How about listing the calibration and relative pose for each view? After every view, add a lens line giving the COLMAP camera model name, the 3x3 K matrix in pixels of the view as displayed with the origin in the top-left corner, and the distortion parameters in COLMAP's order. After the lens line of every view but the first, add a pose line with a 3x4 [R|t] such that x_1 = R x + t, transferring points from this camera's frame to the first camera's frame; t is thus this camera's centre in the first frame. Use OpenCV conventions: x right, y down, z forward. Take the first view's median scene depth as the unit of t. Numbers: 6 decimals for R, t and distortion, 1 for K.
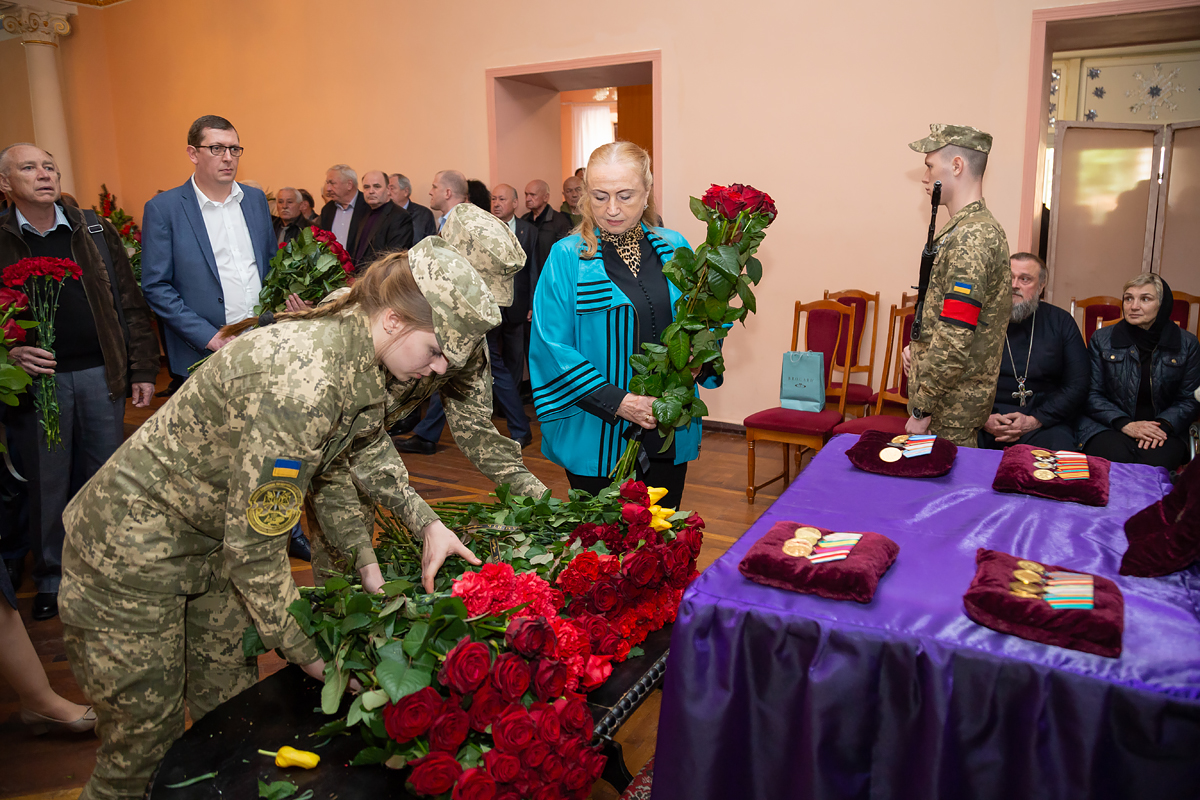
lens RADIAL K [[858.6, 0, 628.9], [0, 858.6, 392.0], [0, 0, 1]] dist [-0.128818, 0.073481]
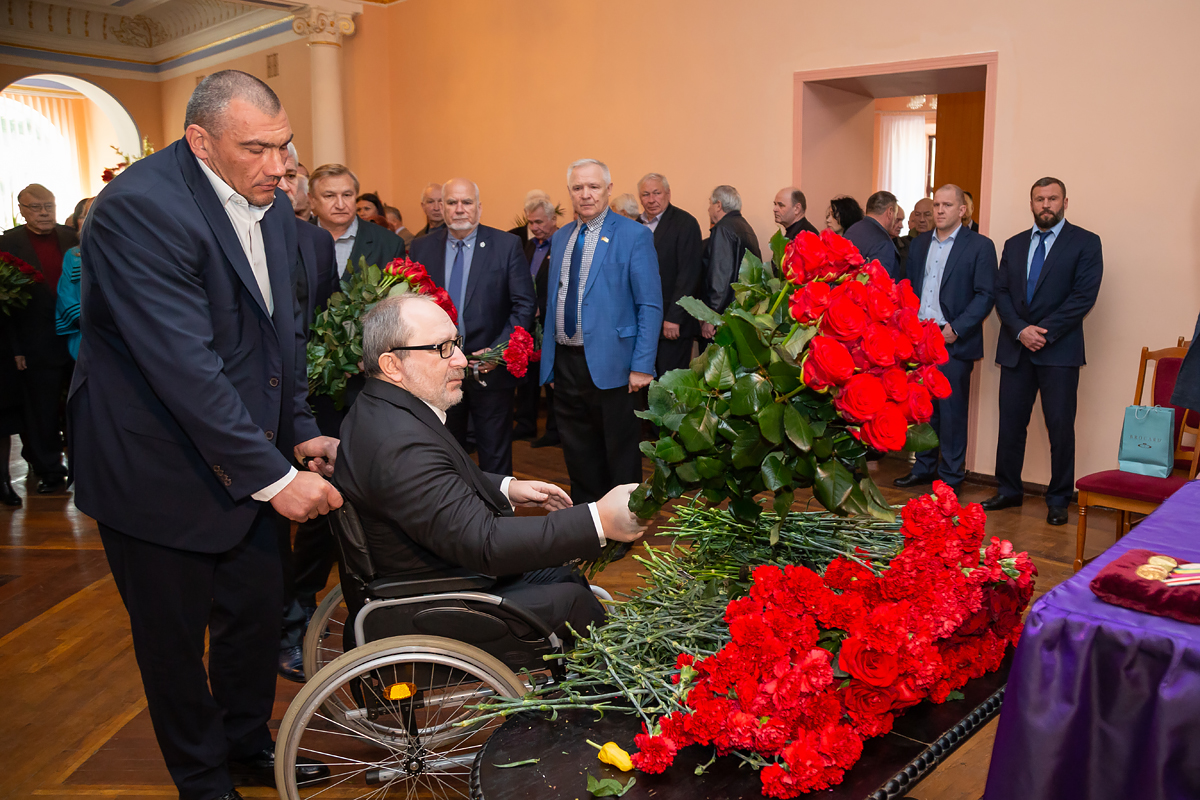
lens RADIAL K [[1003.0, 0, 728.8], [0, 1003.0, 448.5], [0, 0, 1]] dist [-0.120497, 0.069244]
pose [[0.979536, 0.063794, -0.190894, -0.059425], [-0.063753, 0.997945, 0.006363, 0.053634], [0.190908, 0.005937, 0.981590, -0.167100]]
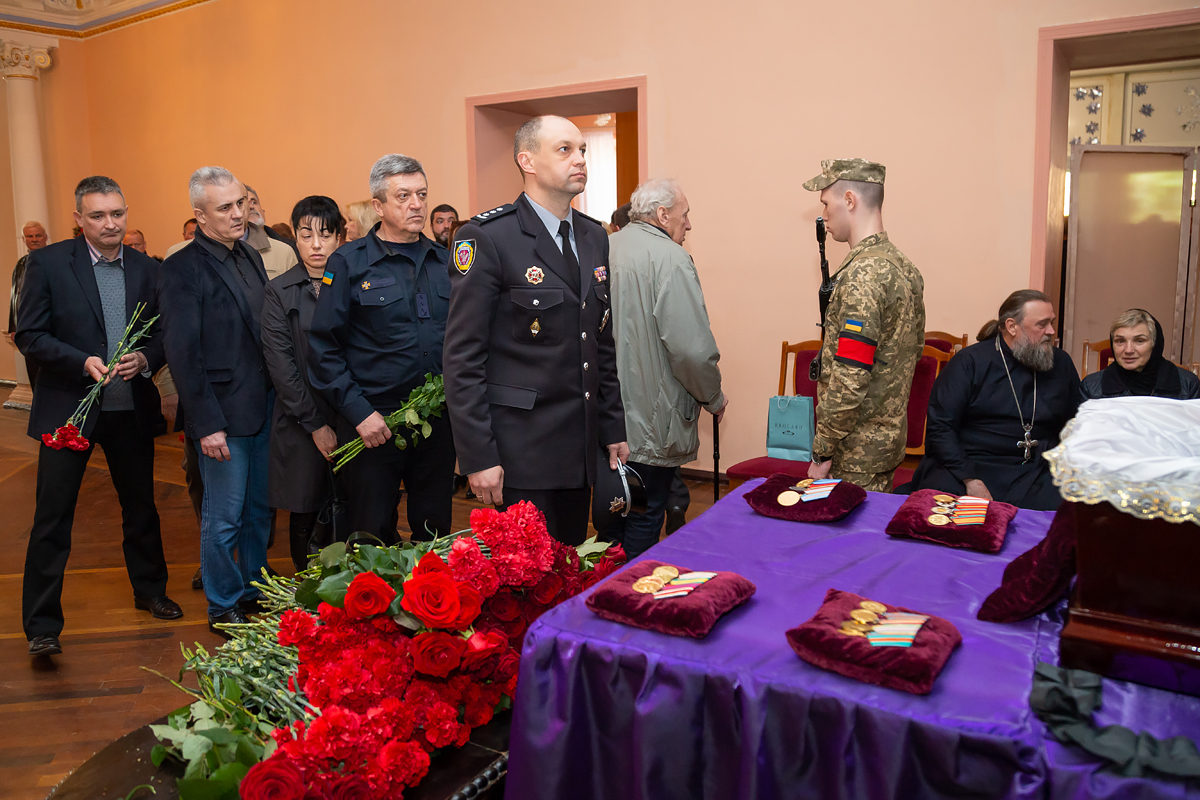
lens RADIAL K [[943.7, 0, 583.3], [0, 943.7, 393.9], [0, 0, 1]] dist [-0.118991, 0.055043]
pose [[0.997694, 0.004251, -0.067744, 0.162177], [-0.007645, 0.998724, -0.049926, 0.010502], [0.067445, 0.050329, 0.996453, -0.105738]]
